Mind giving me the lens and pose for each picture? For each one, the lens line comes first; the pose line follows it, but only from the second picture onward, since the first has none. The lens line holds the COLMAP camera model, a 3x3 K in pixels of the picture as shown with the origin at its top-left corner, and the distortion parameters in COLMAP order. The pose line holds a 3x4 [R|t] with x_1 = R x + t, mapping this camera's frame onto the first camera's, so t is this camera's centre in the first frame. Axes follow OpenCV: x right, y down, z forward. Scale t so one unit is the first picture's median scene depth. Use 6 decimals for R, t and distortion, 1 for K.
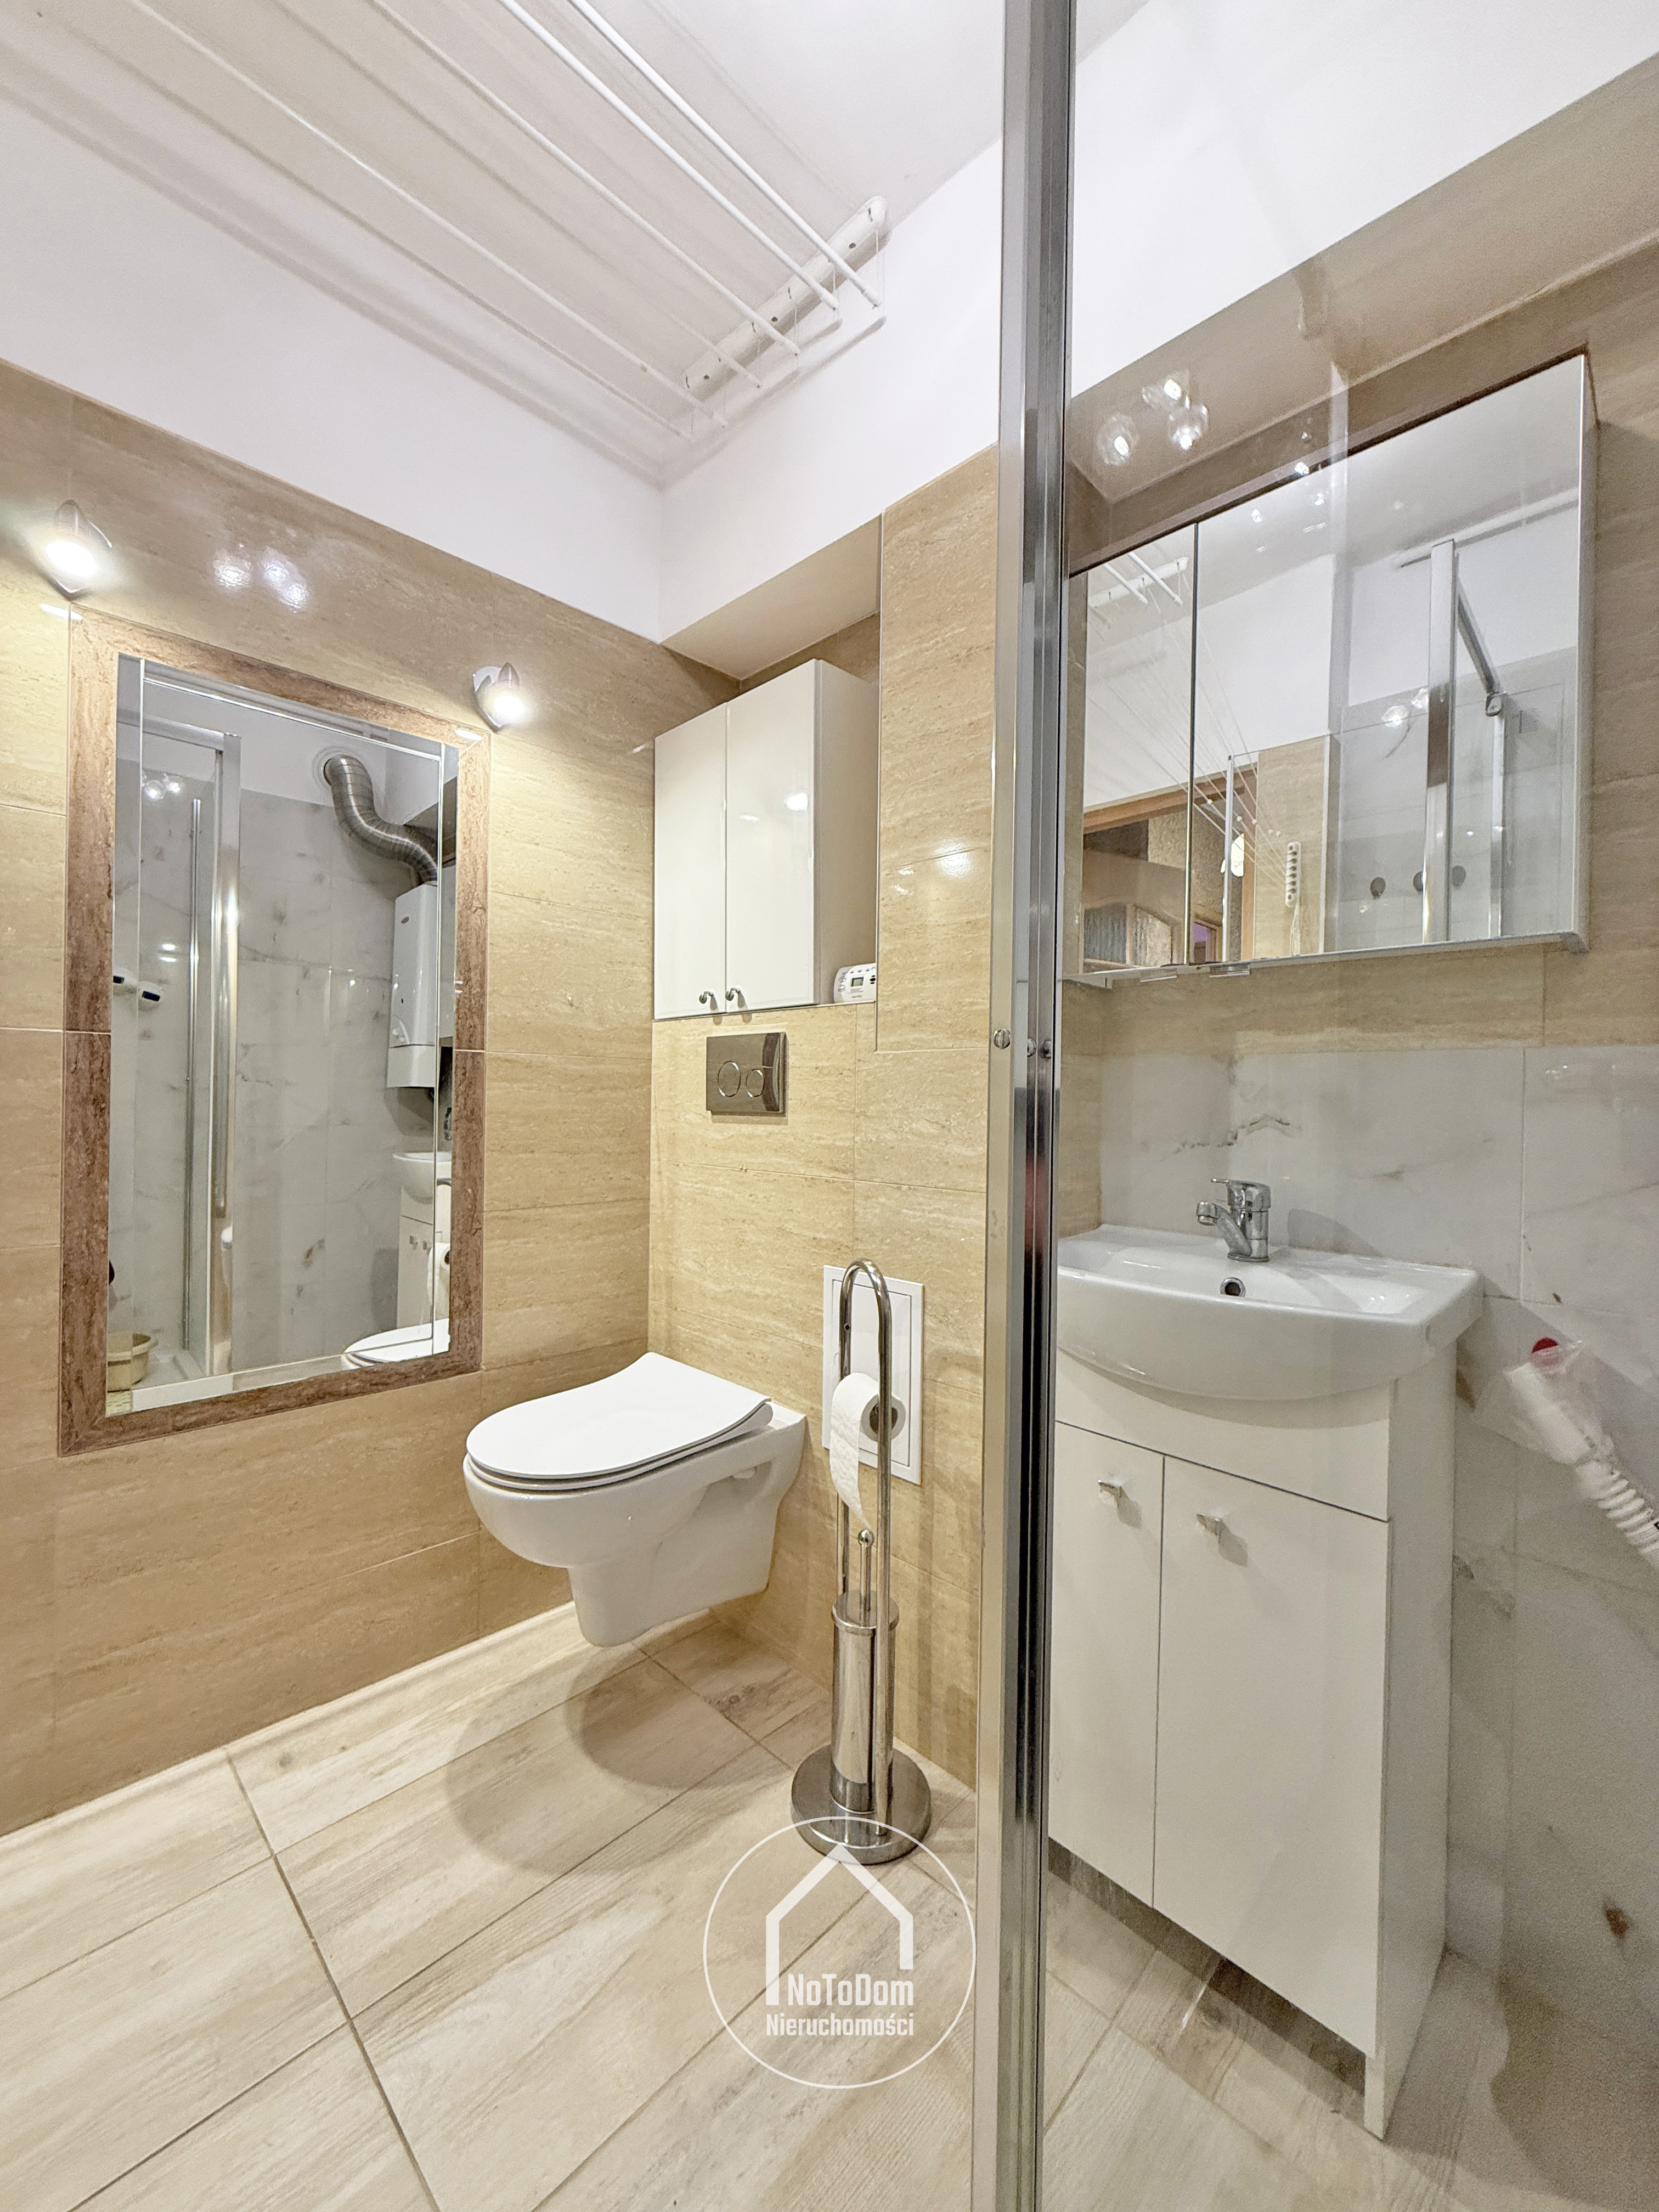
lens RADIAL K [[881.5, 0, 831.7], [0, 881.5, 1099.1], [0, 0, 1]] dist [0.001215, 0.000557]
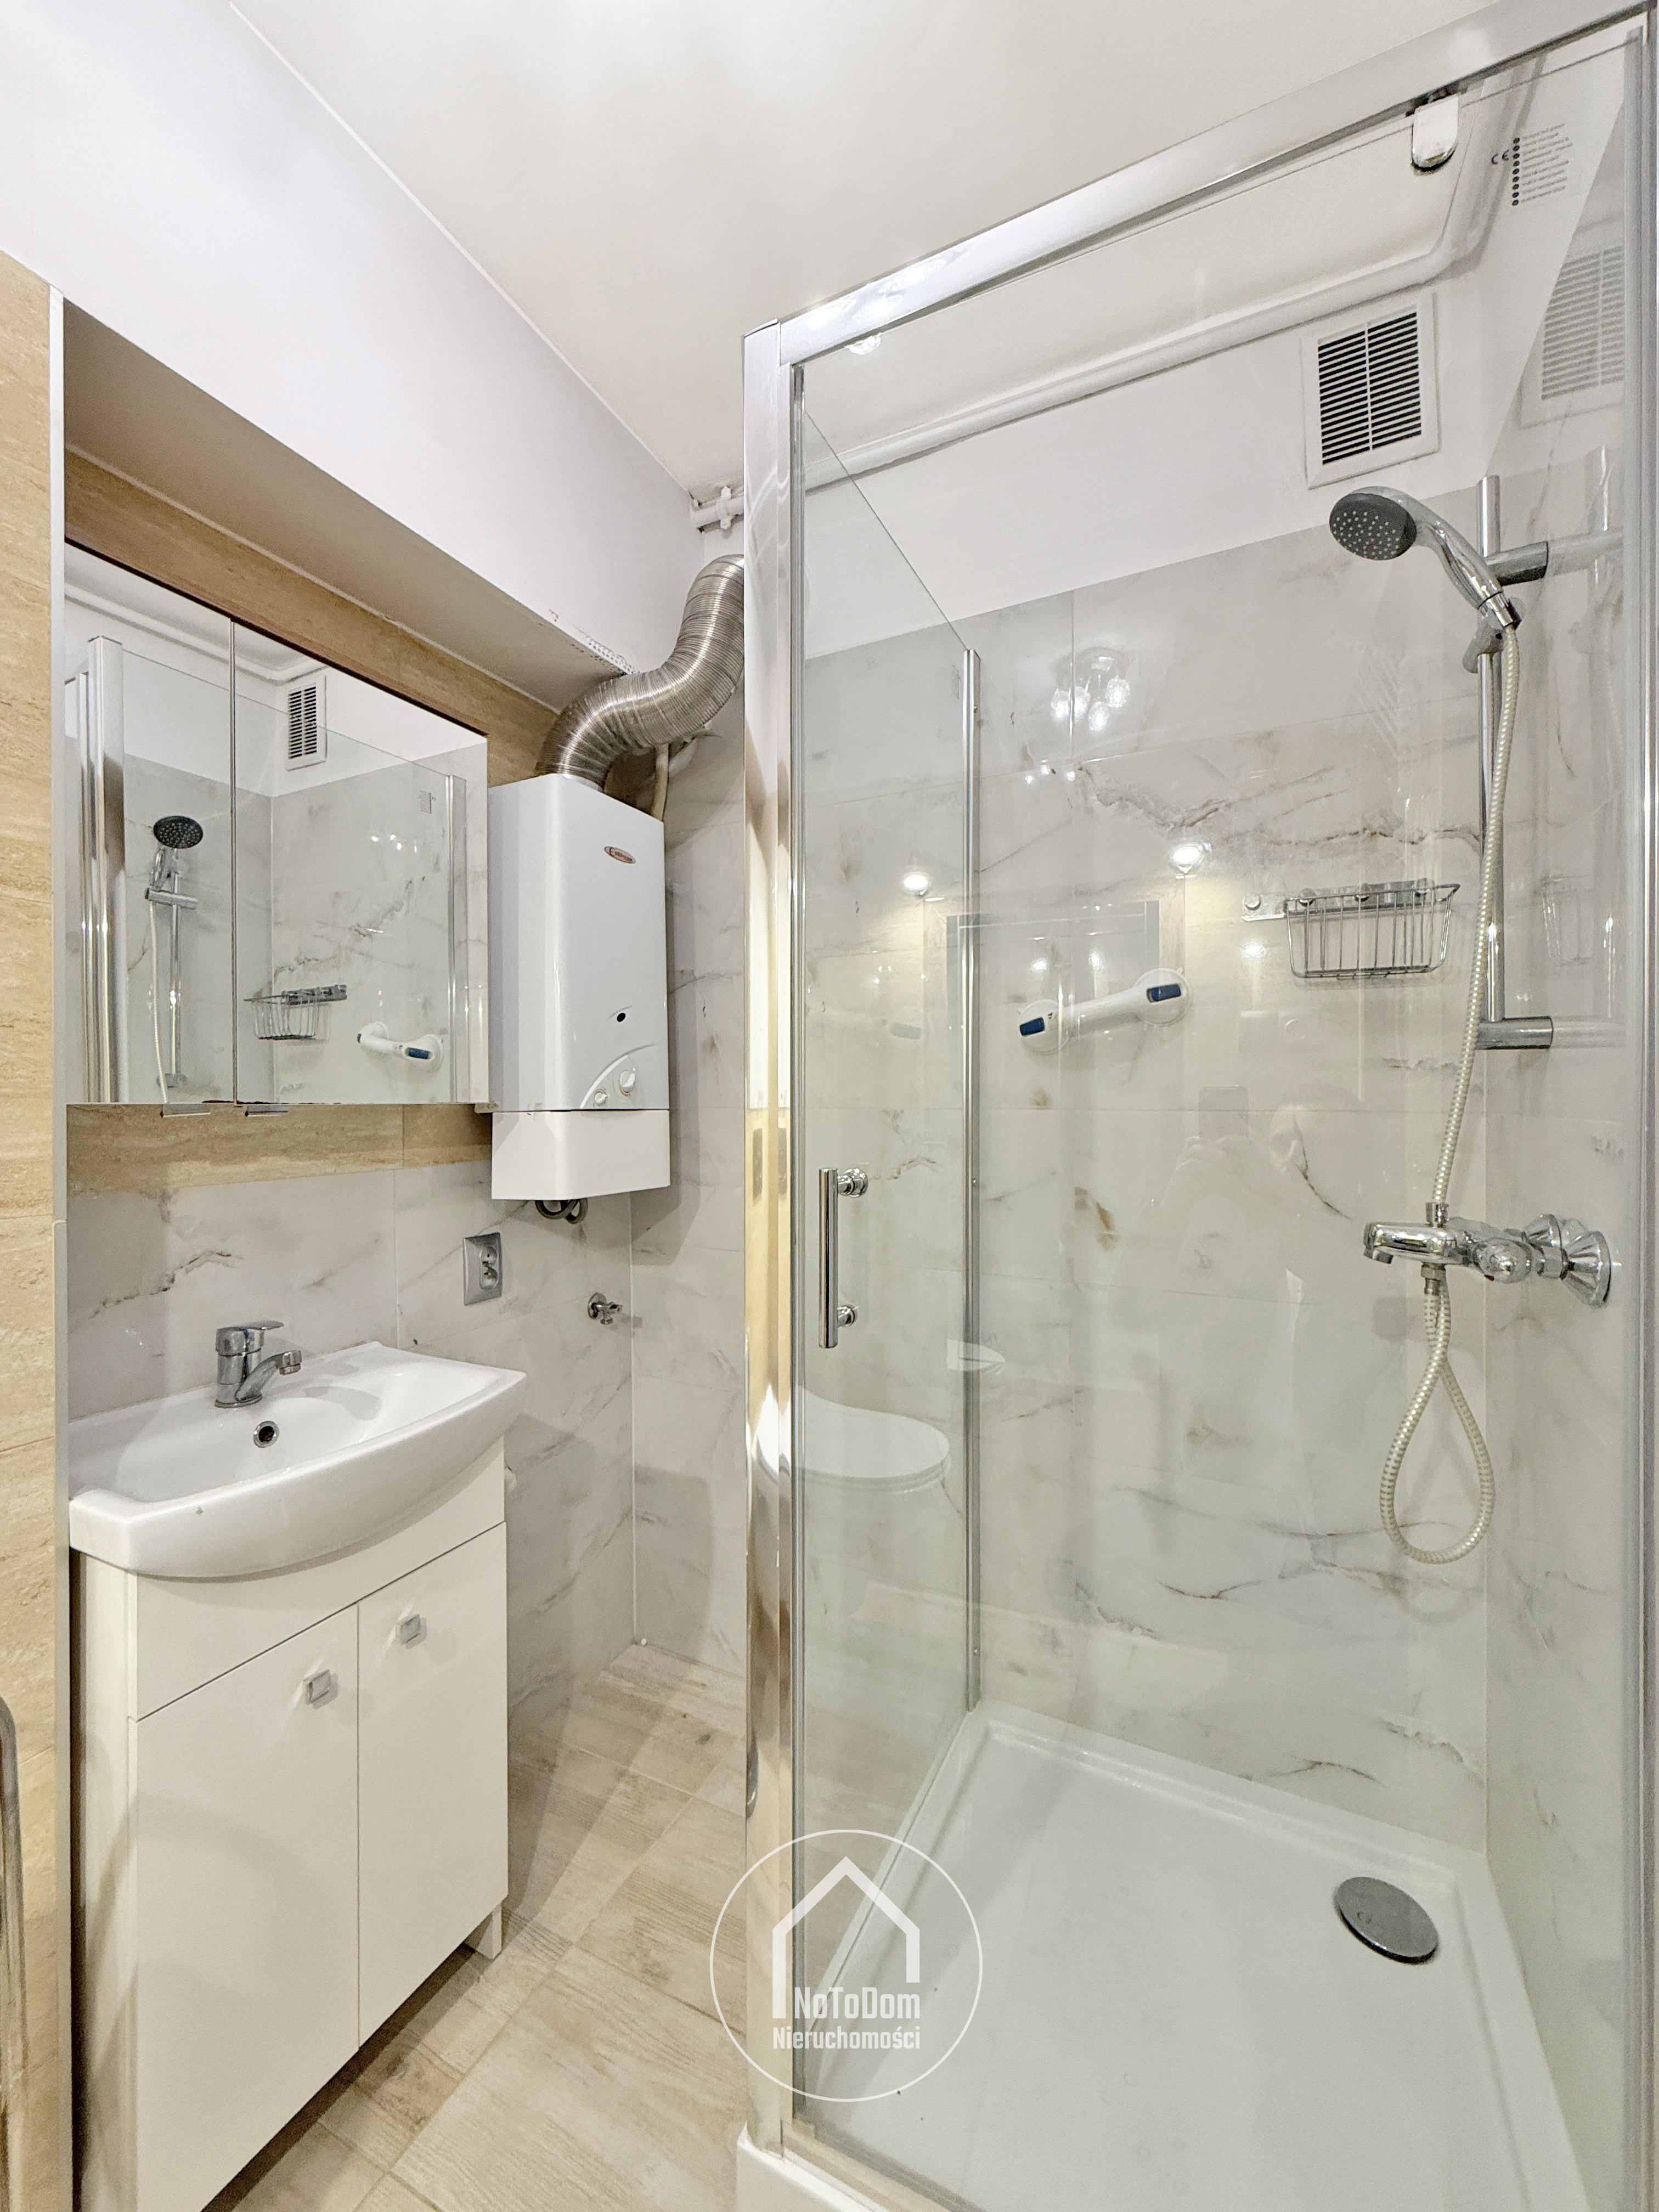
lens RADIAL K [[881.5, 0, 831.6], [0, 881.5, 1102.2], [0, 0, 1]] dist [0.001215, 0.000557]
pose [[-0.303592, -0.020178, 0.952588, -0.665909], [-0.001795, 0.999786, 0.020606, -0.175149], [-0.952800, 0.004546, -0.303563, 0.695707]]
